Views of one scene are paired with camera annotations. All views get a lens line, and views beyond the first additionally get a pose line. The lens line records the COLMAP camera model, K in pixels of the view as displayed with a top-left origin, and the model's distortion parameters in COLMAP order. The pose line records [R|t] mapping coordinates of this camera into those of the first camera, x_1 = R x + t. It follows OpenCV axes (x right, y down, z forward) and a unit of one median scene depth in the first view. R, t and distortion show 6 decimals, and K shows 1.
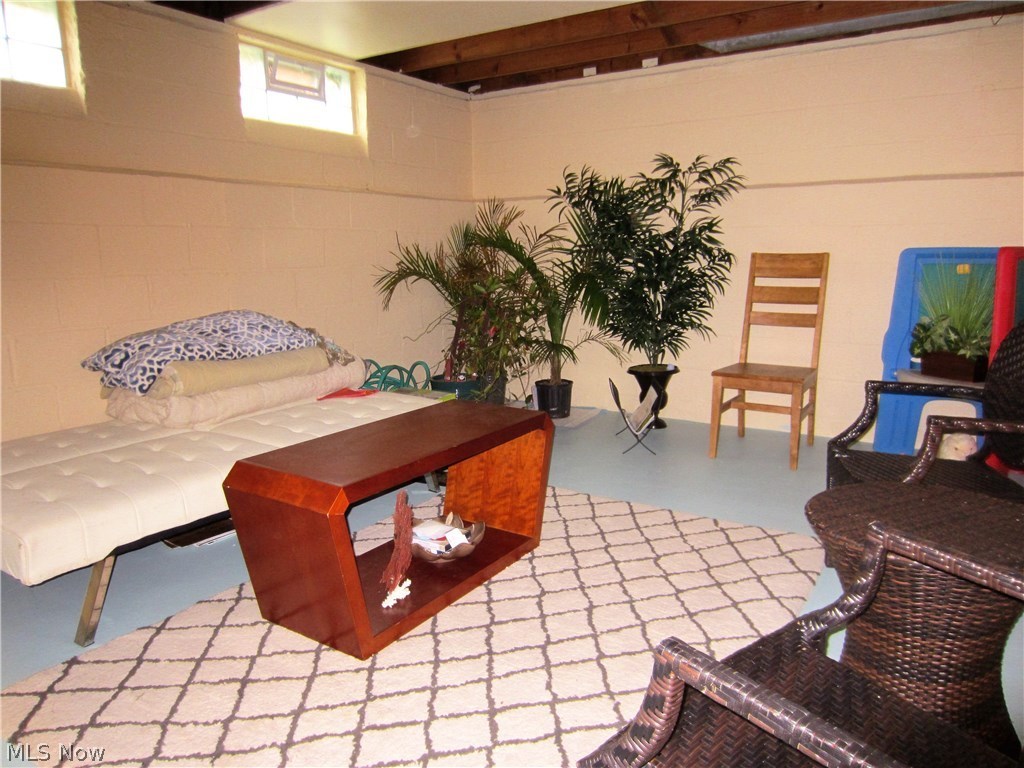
lens RADIAL K [[765.4, 0, 512.0], [0, 765.4, 384.0], [0, 0, 1]] dist [-0.024615, 0.008353]
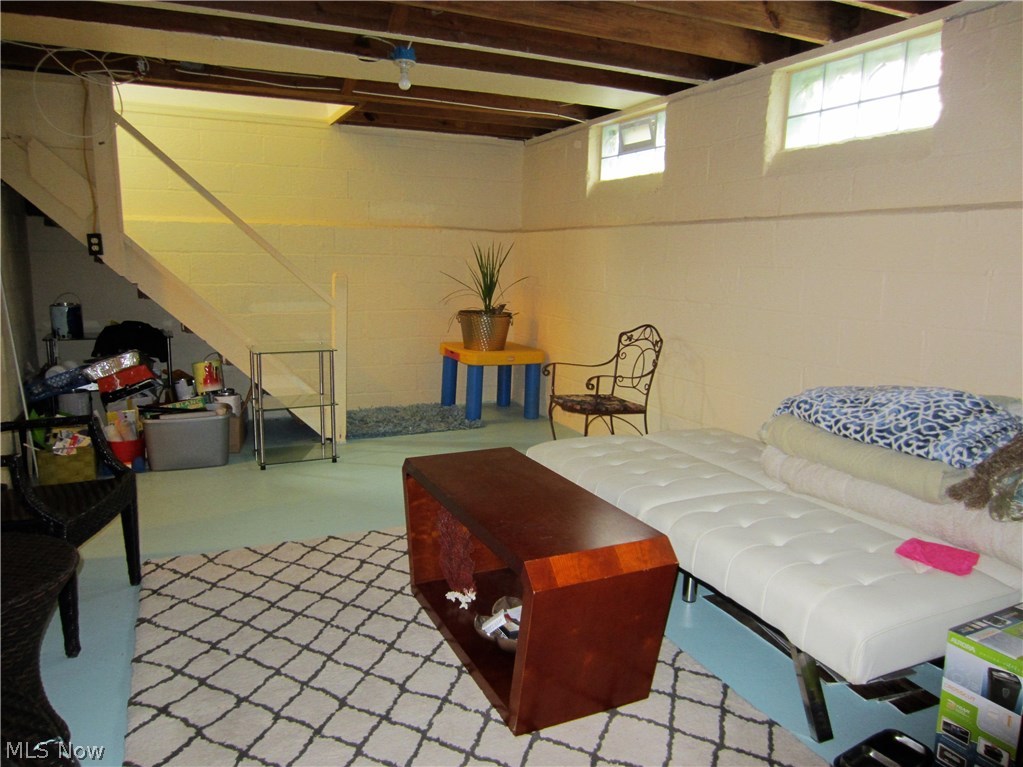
lens RADIAL K [[718.7, 0, 511.5], [0, 718.7, 372.7], [0, 0, 1]] dist [-0.004557, 0.000776]
pose [[-0.541985, 0.142928, -0.828145, 0.634183], [-0.144523, 0.954899, 0.259388, -0.335058], [0.827868, 0.260270, -0.496885, 1.442672]]
